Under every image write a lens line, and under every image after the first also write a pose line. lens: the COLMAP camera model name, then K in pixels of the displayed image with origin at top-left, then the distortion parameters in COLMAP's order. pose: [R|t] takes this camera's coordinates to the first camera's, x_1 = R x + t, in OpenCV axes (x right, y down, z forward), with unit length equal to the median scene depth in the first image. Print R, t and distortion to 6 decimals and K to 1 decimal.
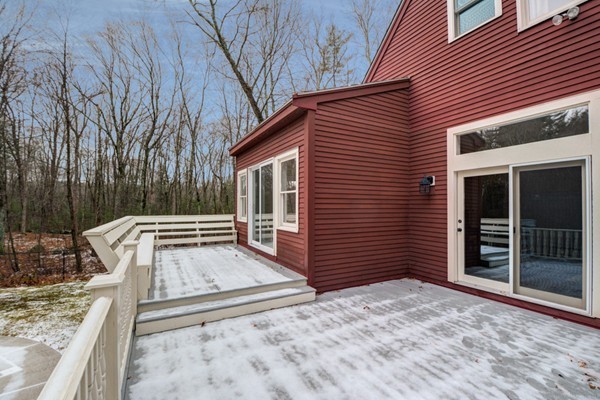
lens RADIAL K [[266.5, 0, 306.3], [0, 266.5, 204.7], [0, 0, 1]] dist [-0.005636, -0.003976]
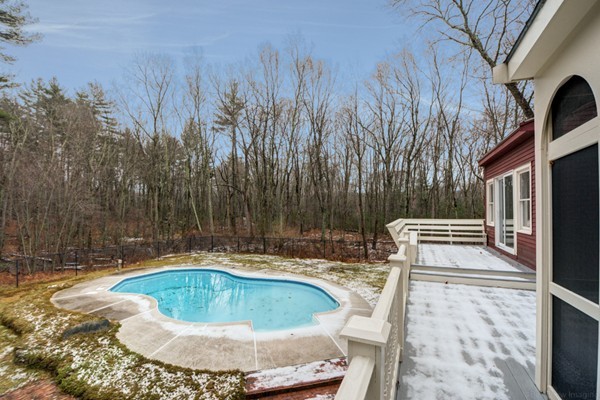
lens RADIAL K [[285.3, 0, 302.9], [0, 285.3, 204.6], [0, 0, 1]] dist [-0.018110, -0.000449]
pose [[0.625885, -0.018013, -0.779707, 0.163906], [0.004218, 0.999797, -0.019713, -0.004214], [0.779904, 0.009049, 0.625834, -0.302369]]
